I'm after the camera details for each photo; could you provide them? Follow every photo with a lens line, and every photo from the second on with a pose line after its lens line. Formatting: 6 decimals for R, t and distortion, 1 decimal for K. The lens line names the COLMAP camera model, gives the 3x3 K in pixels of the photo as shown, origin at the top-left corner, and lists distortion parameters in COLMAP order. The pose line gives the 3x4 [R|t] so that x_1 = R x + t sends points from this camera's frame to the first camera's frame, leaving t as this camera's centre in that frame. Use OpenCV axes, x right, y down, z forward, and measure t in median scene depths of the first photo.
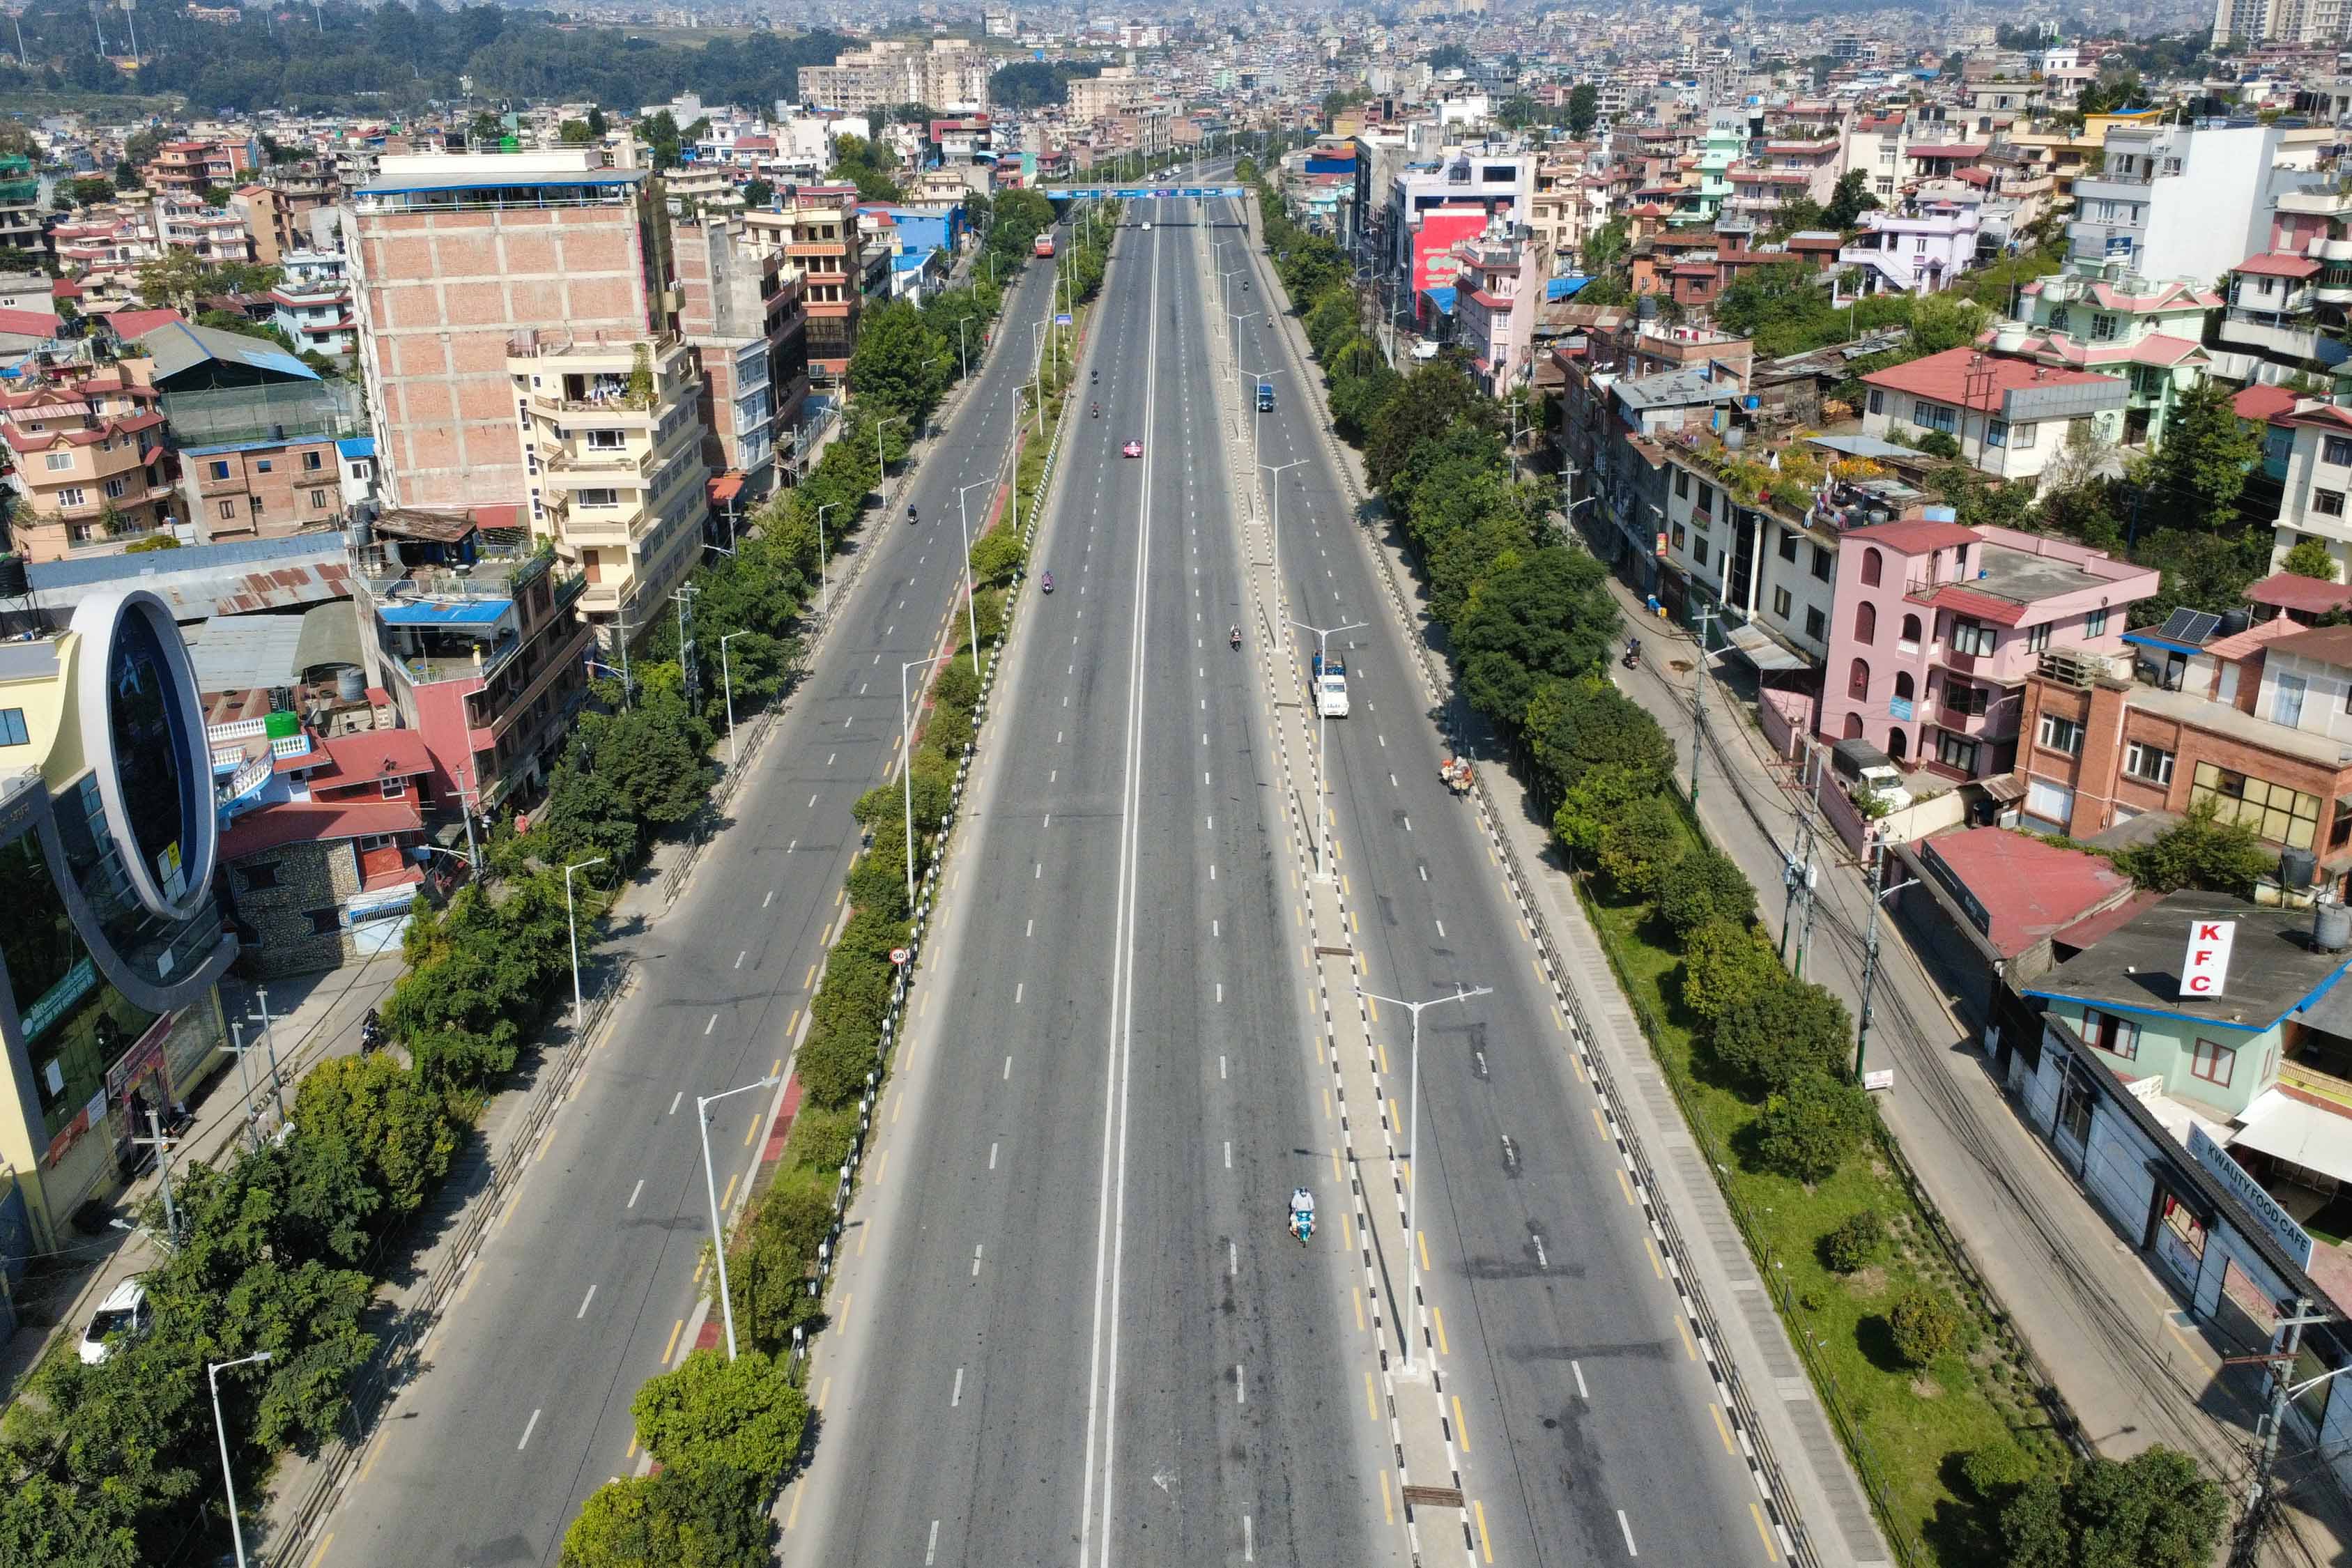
lens RADIAL K [[2013.7, 0, 1188.4], [0, 2013.7, 787.8], [0, 0, 1]] dist [0.003476, -0.001898]
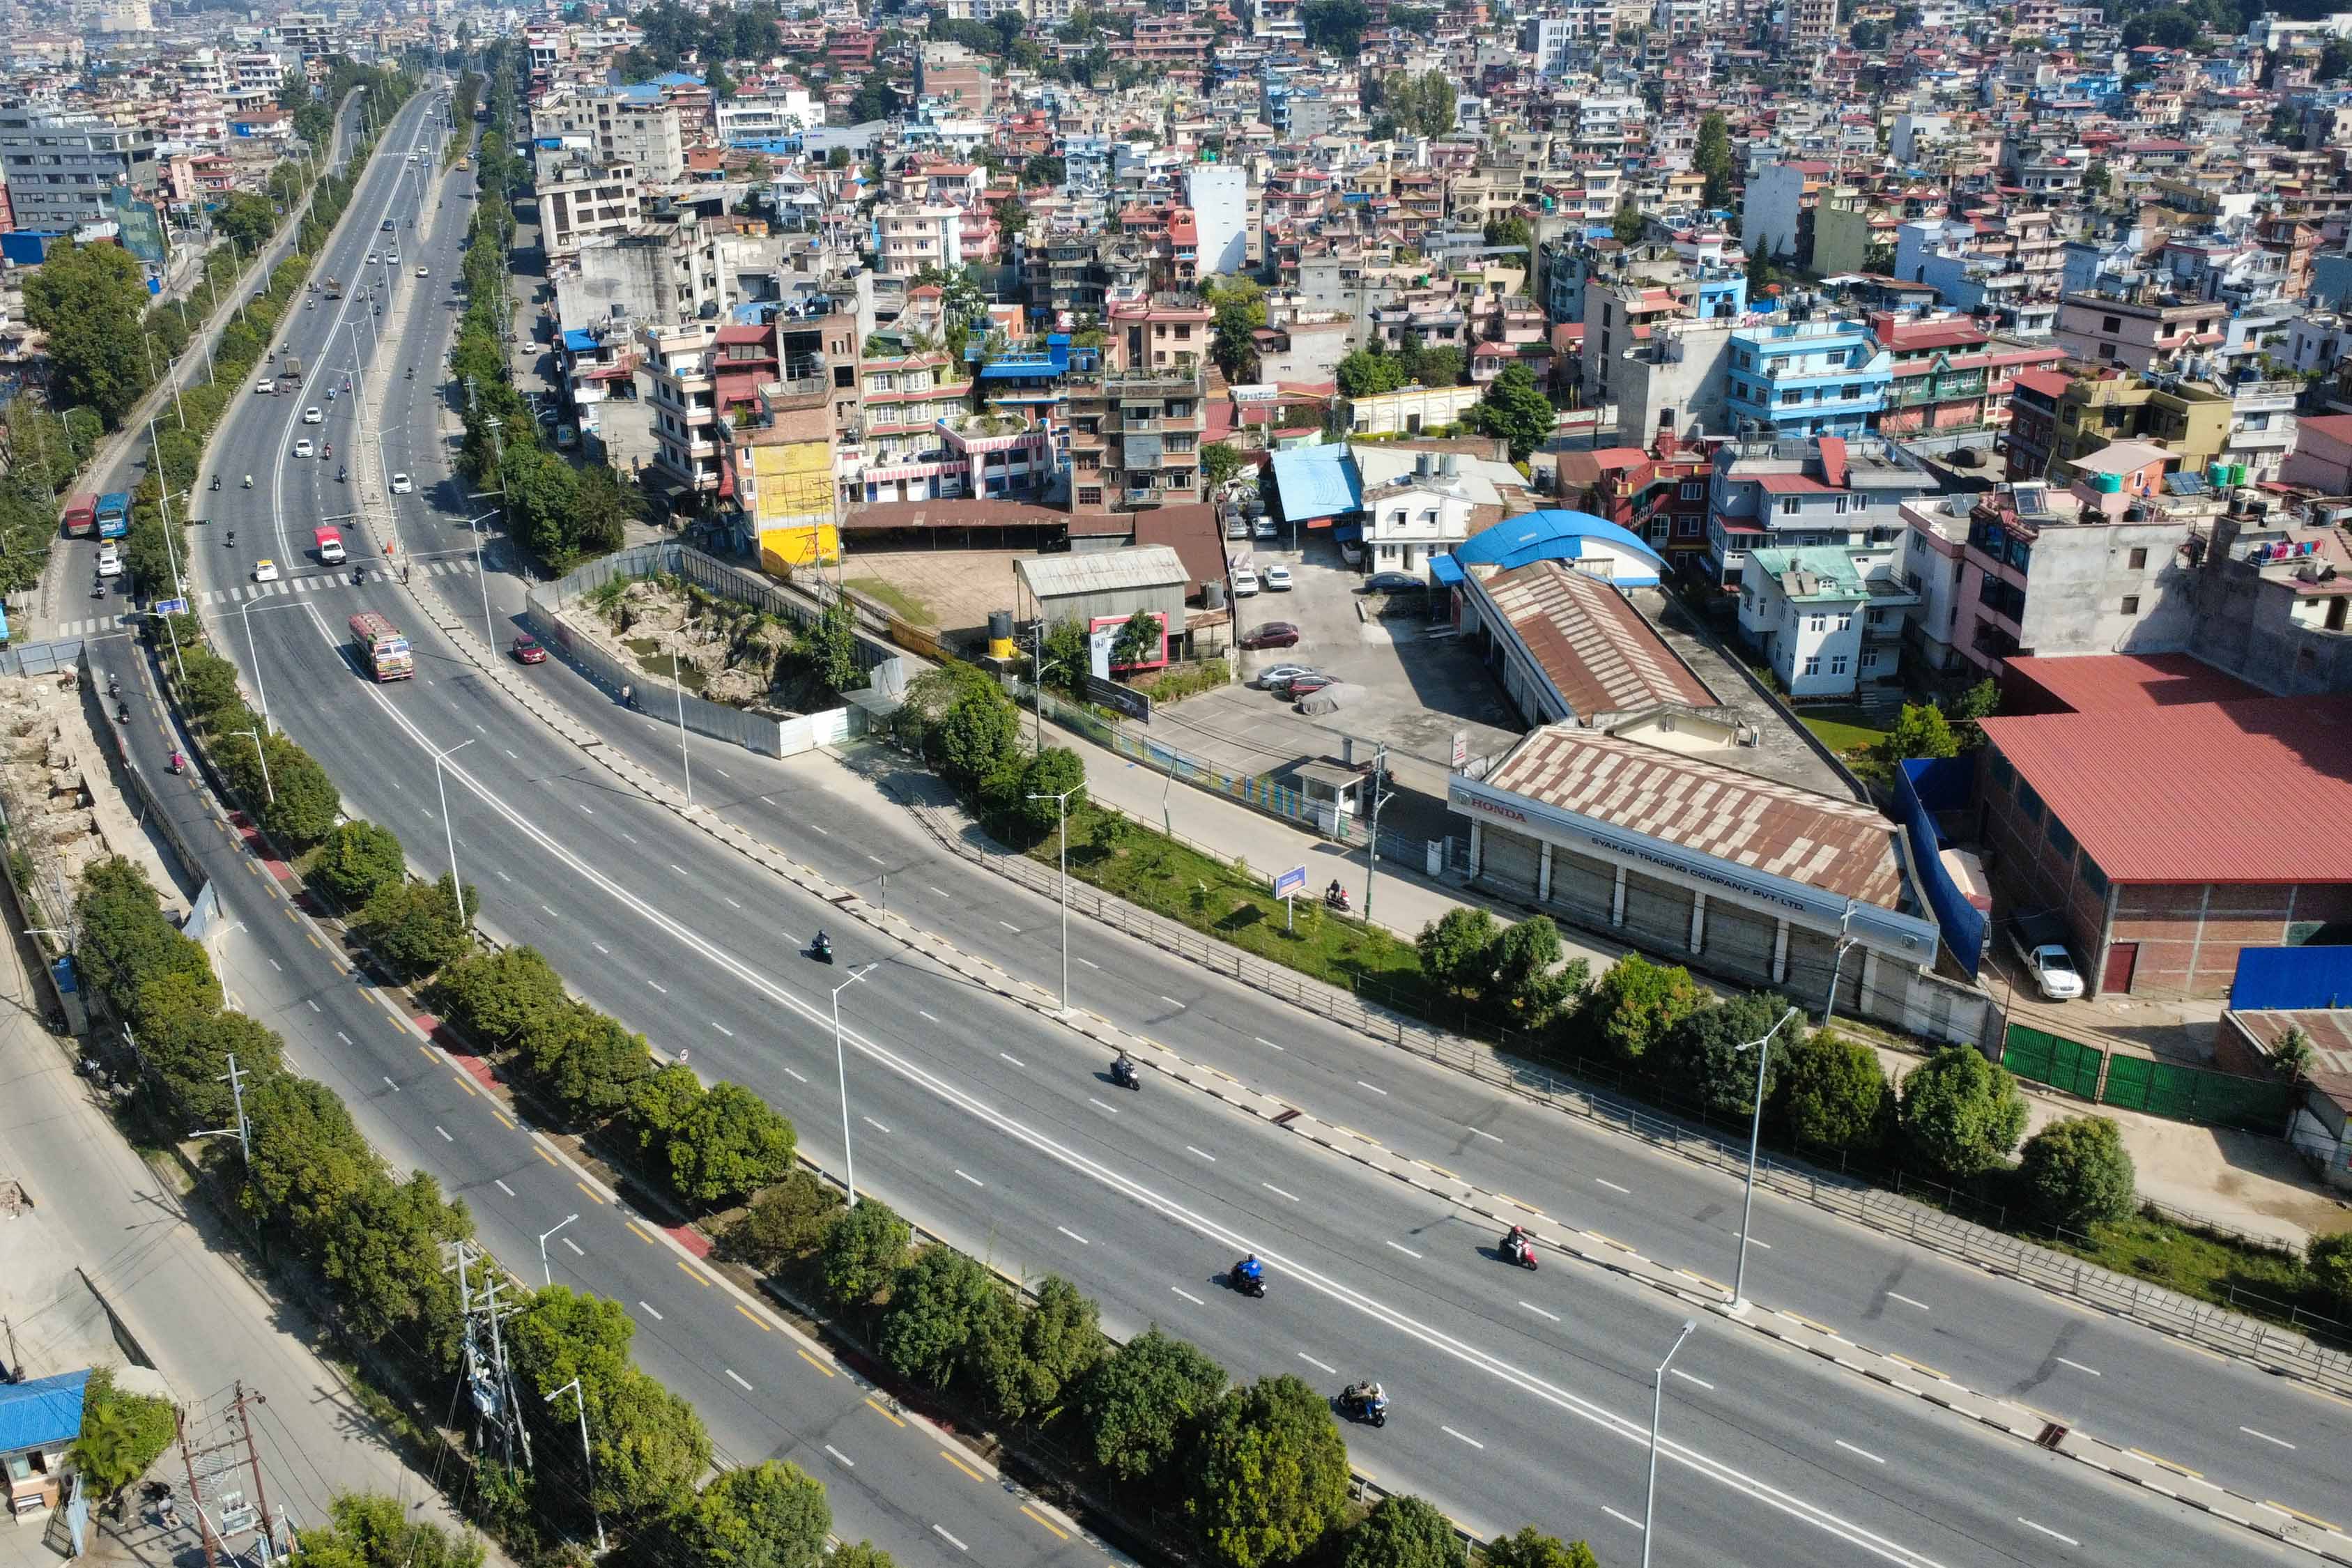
lens RADIAL K [[2013.7, 0, 1171.8], [0, 2013.7, 786.8], [0, 0, 1]] dist [0.003476, -0.001898]
pose [[0.597254, -0.308648, 0.740287, -0.043531], [0.298139, 0.942288, 0.152334, -0.149347], [-0.744581, 0.129726, 0.654805, 0.382192]]
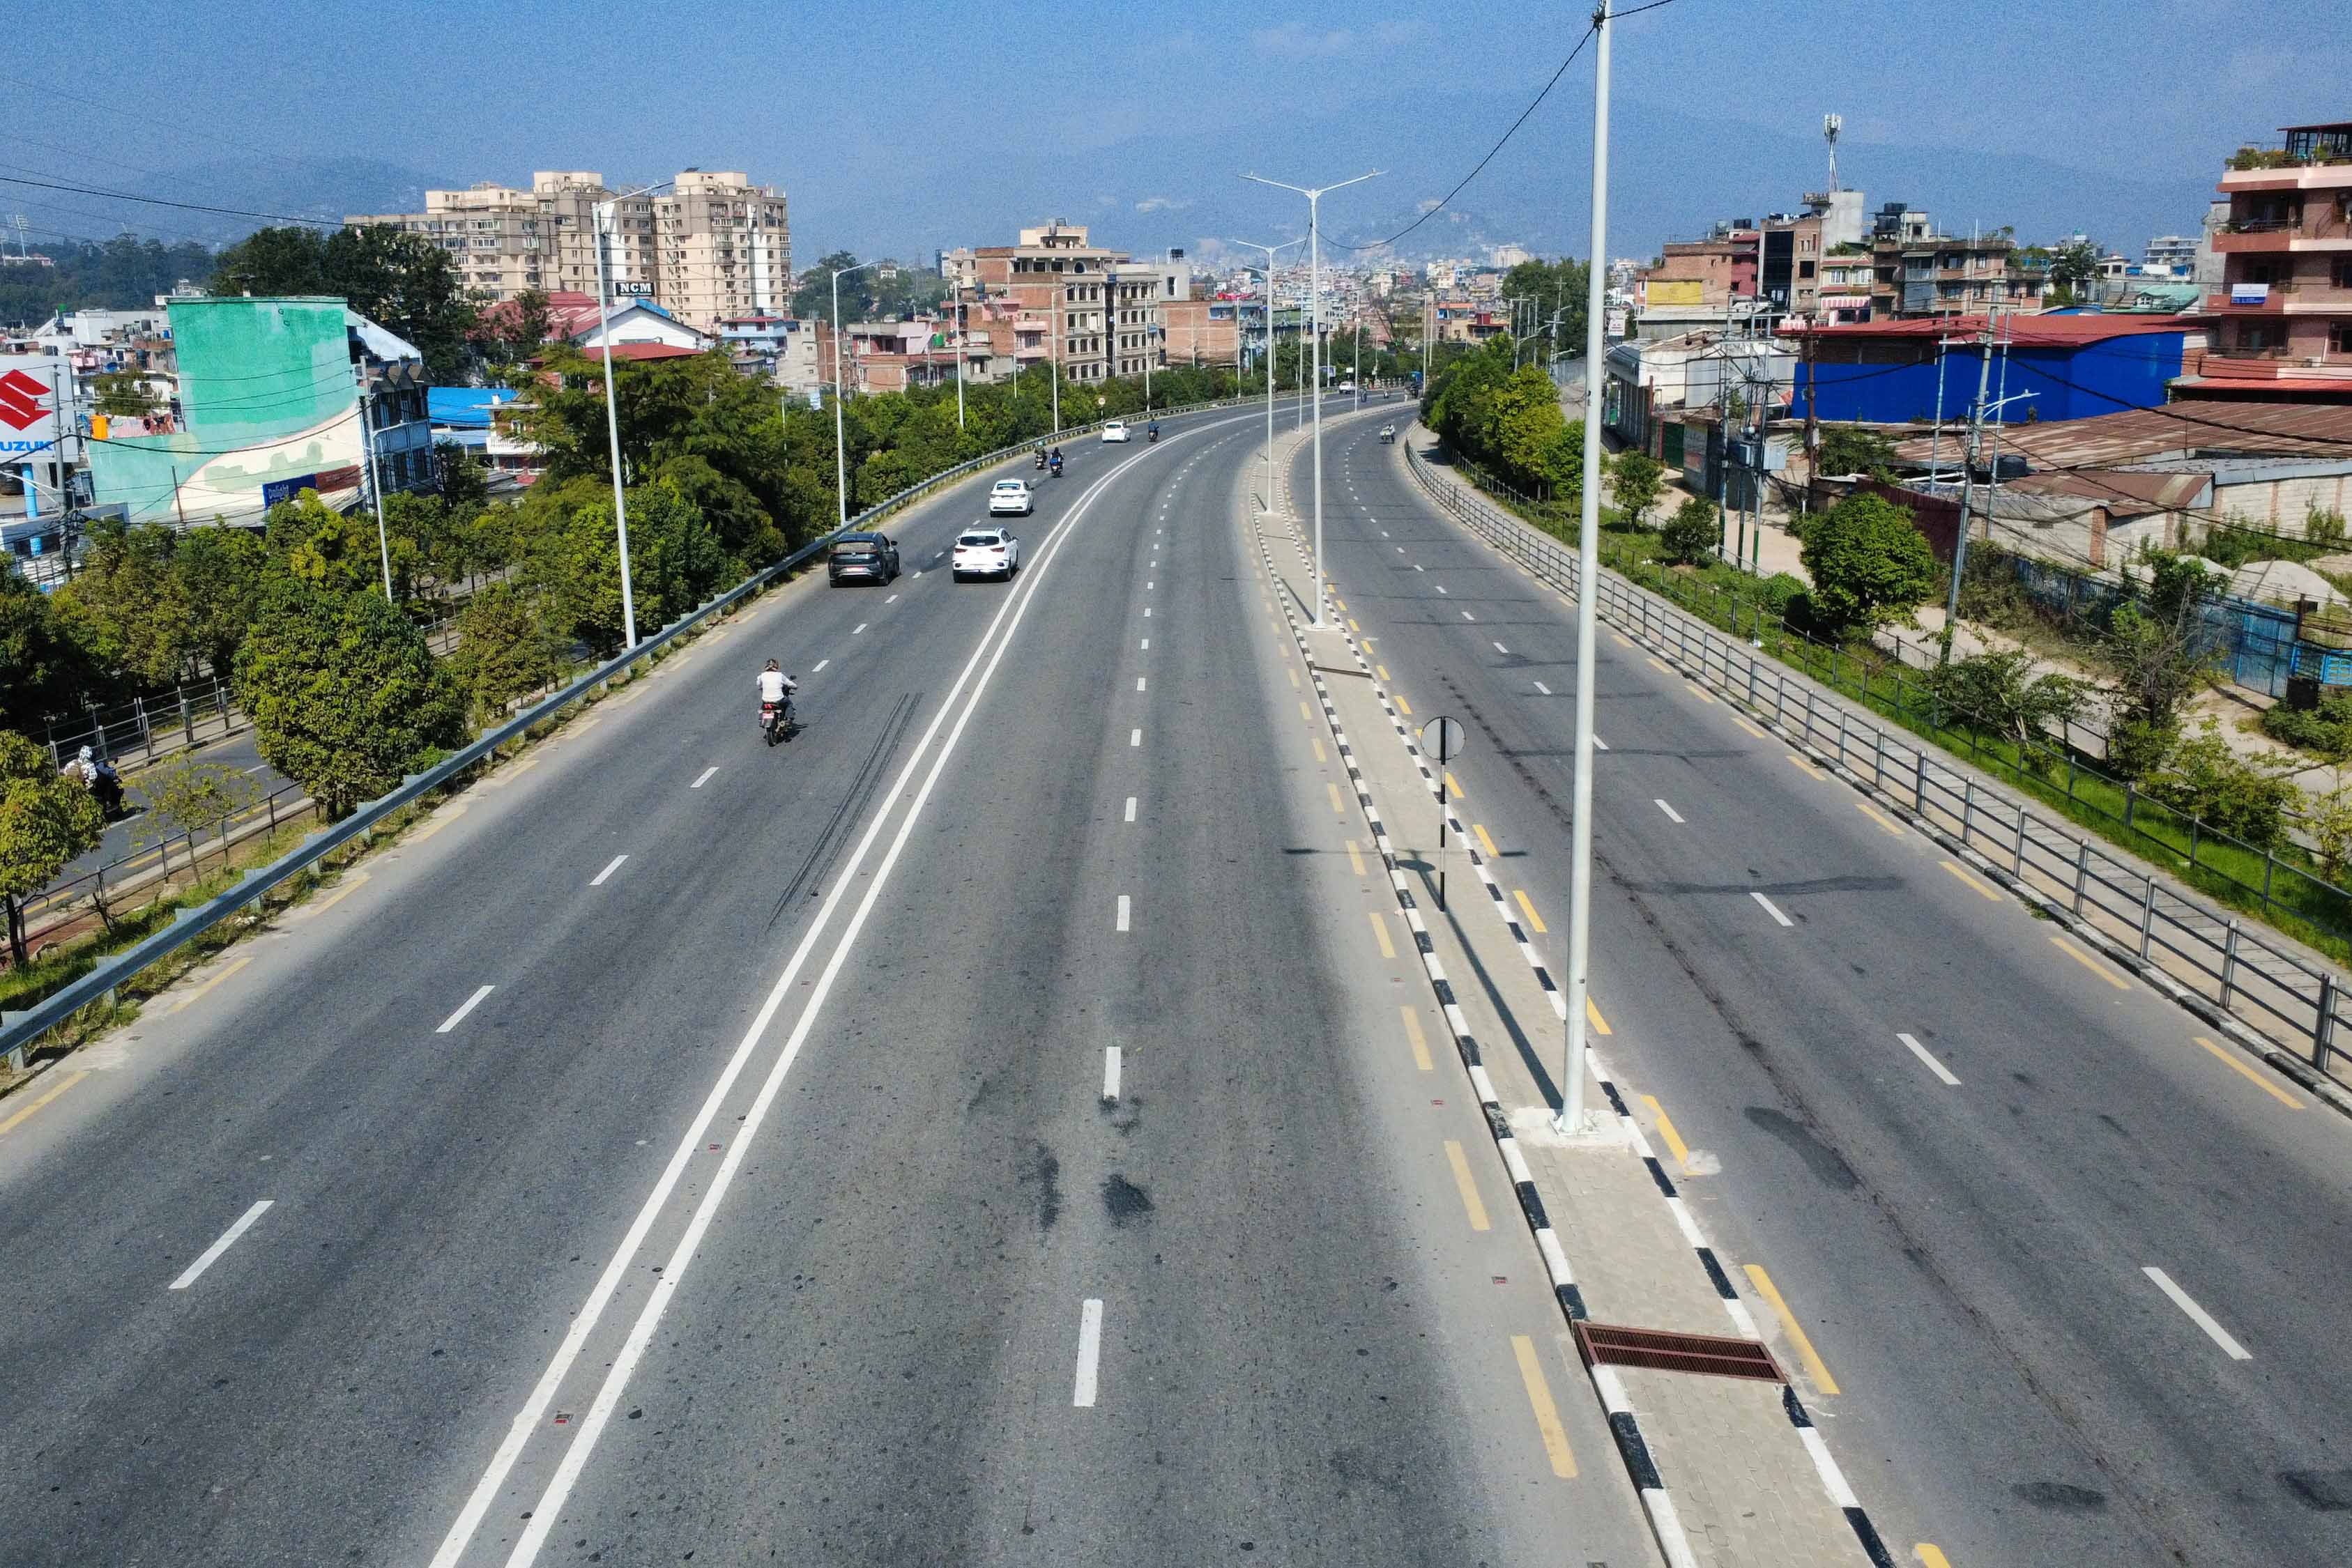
lens RADIAL K [[2013.4, 0, 1177.6], [0, 2013.4, 779.5], [0, 0, 1]] dist [0.003476, -0.001898]
pose [[0.999978, -0.001092, -0.006466, -0.001540], [0.000230, 0.991264, -0.131890, -0.096615], [0.006554, 0.131886, 0.991243, 0.320052]]
